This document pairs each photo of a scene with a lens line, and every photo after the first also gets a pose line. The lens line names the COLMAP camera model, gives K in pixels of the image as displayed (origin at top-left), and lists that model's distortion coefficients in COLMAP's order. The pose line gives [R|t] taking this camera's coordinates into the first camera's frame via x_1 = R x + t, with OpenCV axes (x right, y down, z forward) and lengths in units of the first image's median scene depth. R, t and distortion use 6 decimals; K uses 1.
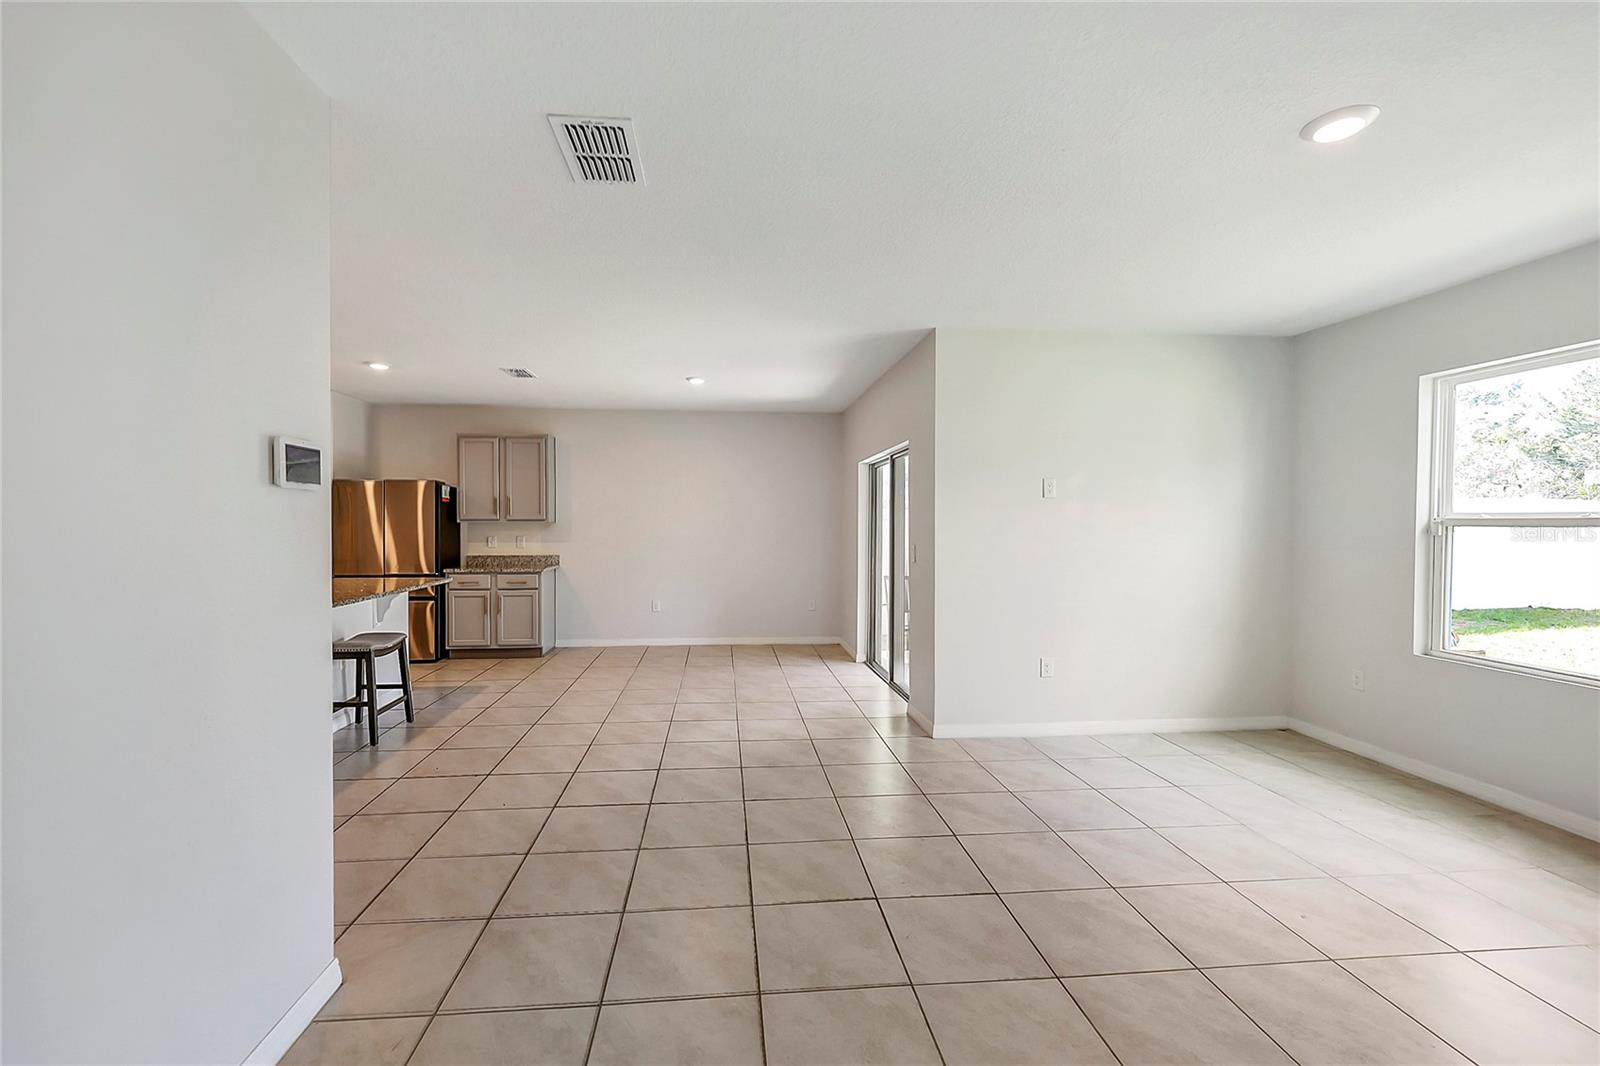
lens RADIAL K [[680.2, 0, 781.6], [0, 680.2, 538.7], [0, 0, 1]] dist [-0.000236, -0.000031]
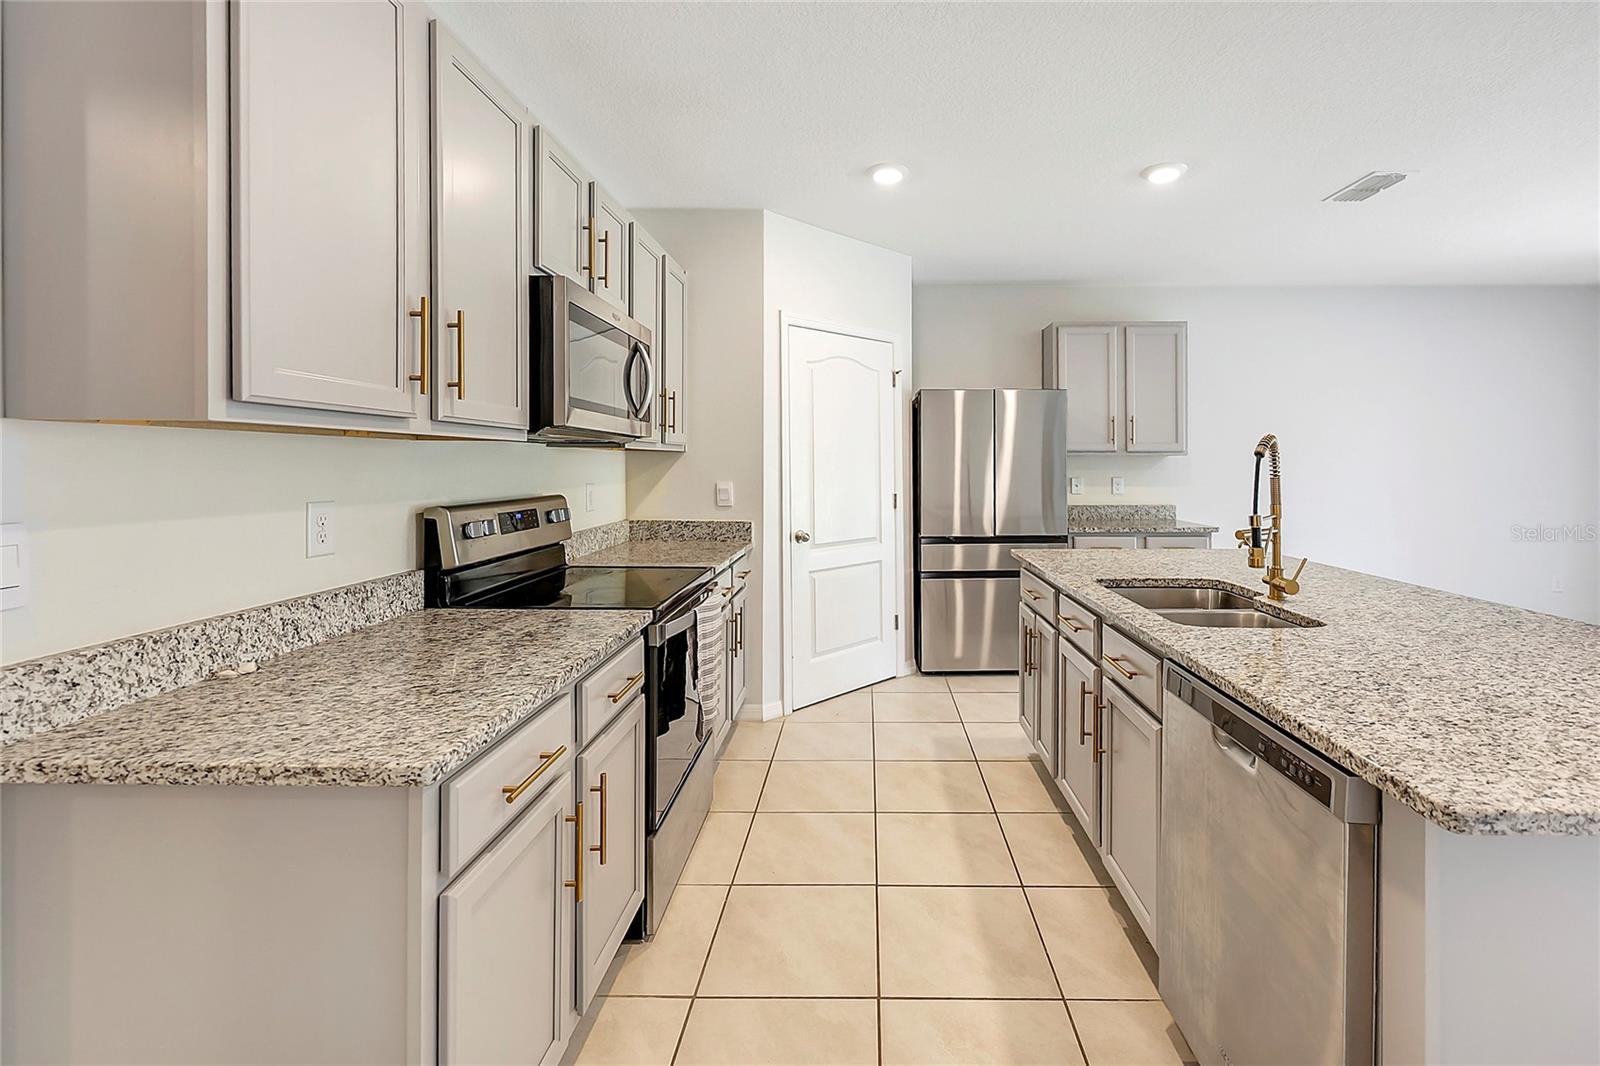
lens RADIAL K [[691.0, 0, 863.2], [0, 691.0, 459.7], [0, 0, 1]] dist [-0.003692, -0.000246]
pose [[0.995003, -0.001146, -0.099837, -0.617554], [-0.001826, 0.999558, -0.029673, 0.000237], [0.099827, 0.029707, 0.994561, 0.322453]]
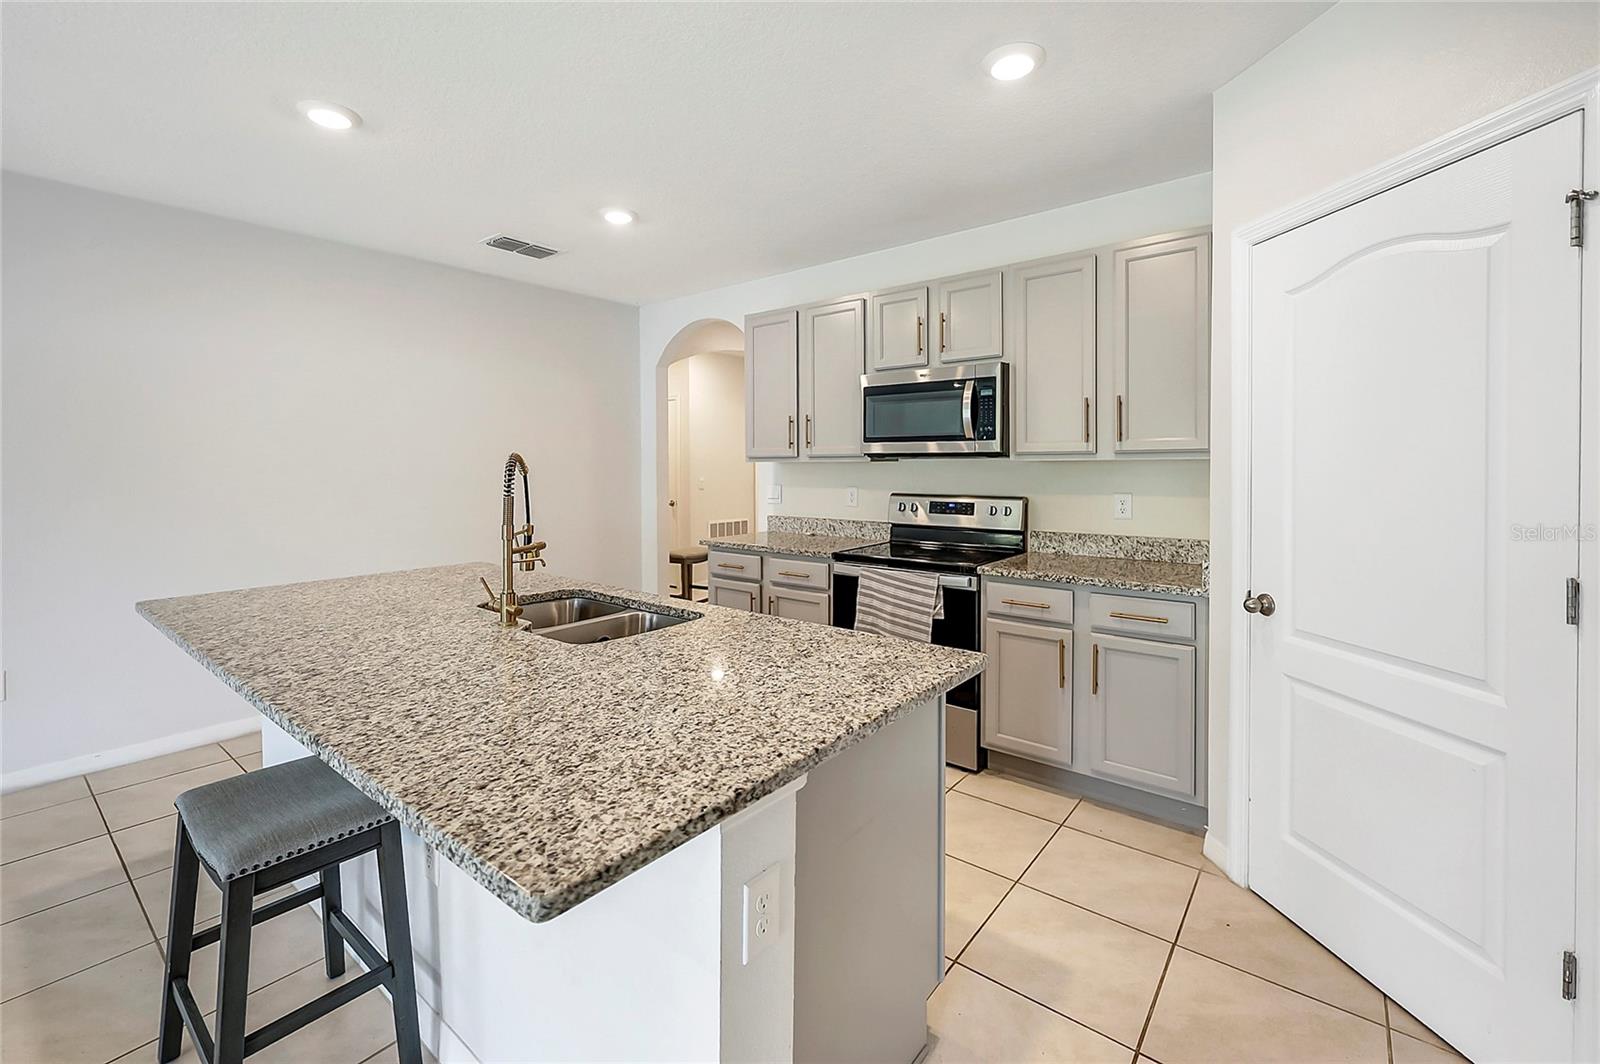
lens RADIAL K [[691.9, 0, 793.6], [0, 691.9, 468.1], [0, 0, 1]] dist [0.000208, -0.000219]
pose [[-0.696858, 0.005614, -0.717187, -0.347224], [-0.014824, 0.999643, 0.022229, -0.021021], [0.717056, 0.026122, -0.696526, 0.915512]]
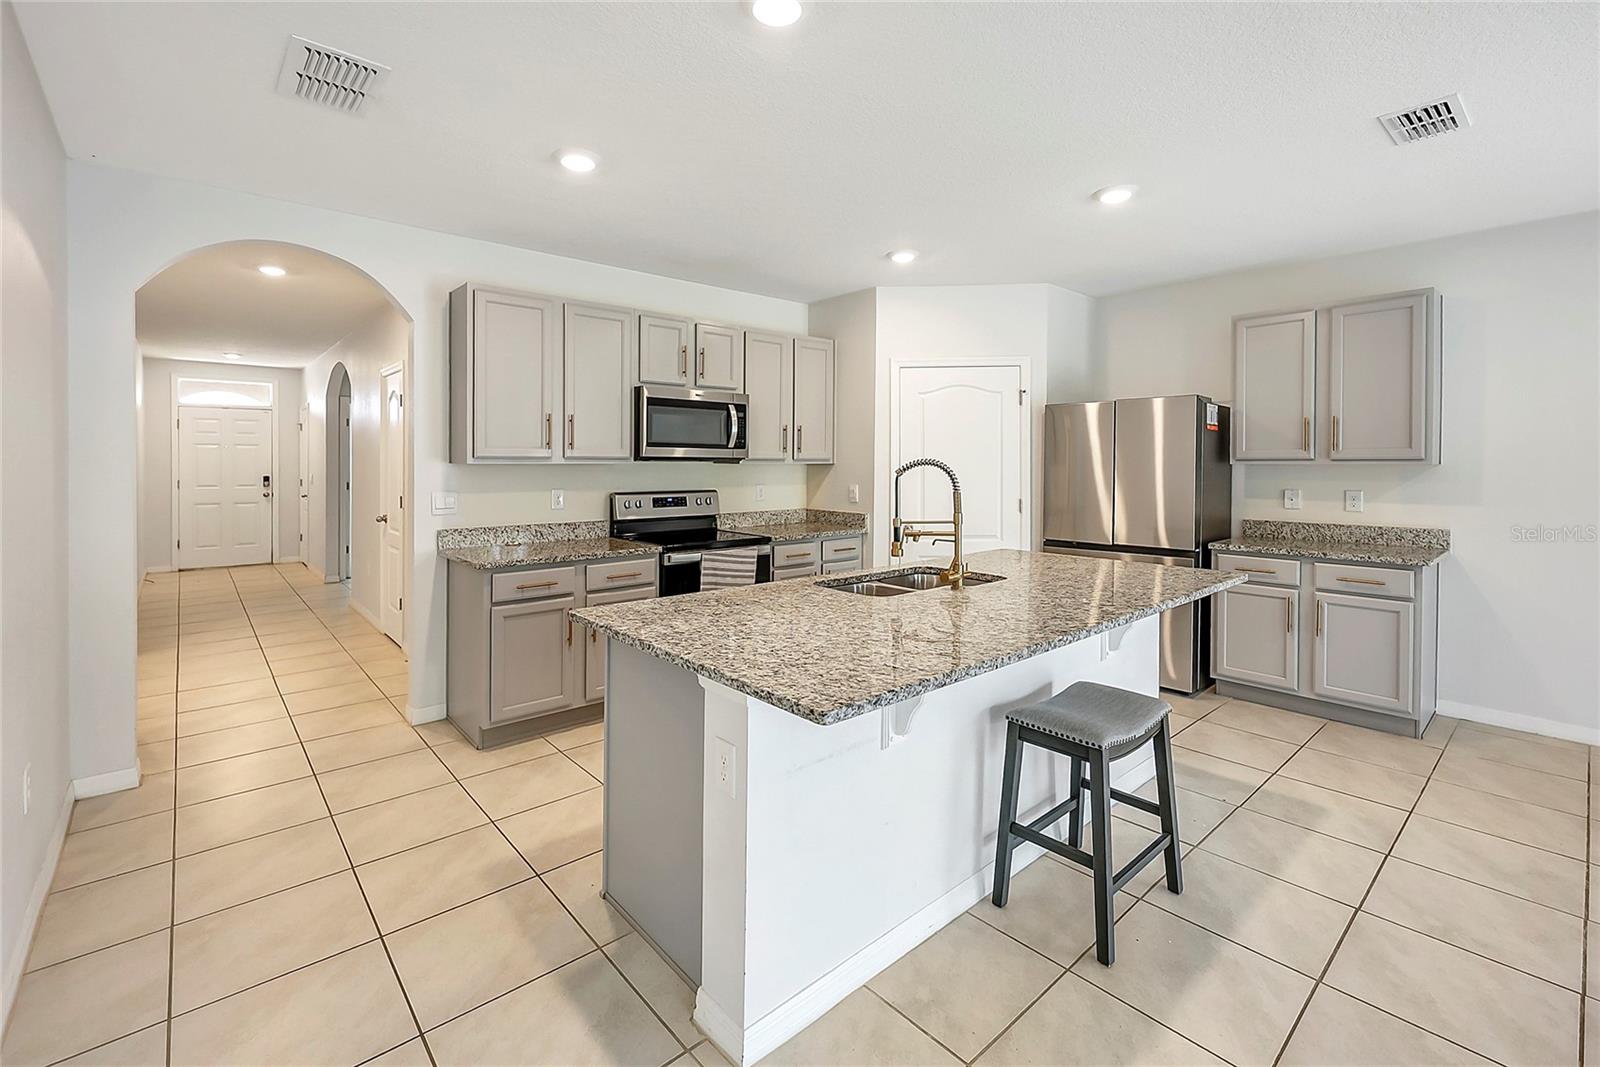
lens RADIAL K [[691.9, 0, 793.6], [0, 691.9, 469.6], [0, 0, 1]] dist [0.000208, -0.000219]
pose [[0.585856, 0.005482, -0.810396, -0.217507], [-0.018562, 0.999806, -0.006656, -0.008651], [0.810202, 0.018942, 0.585844, 0.346344]]
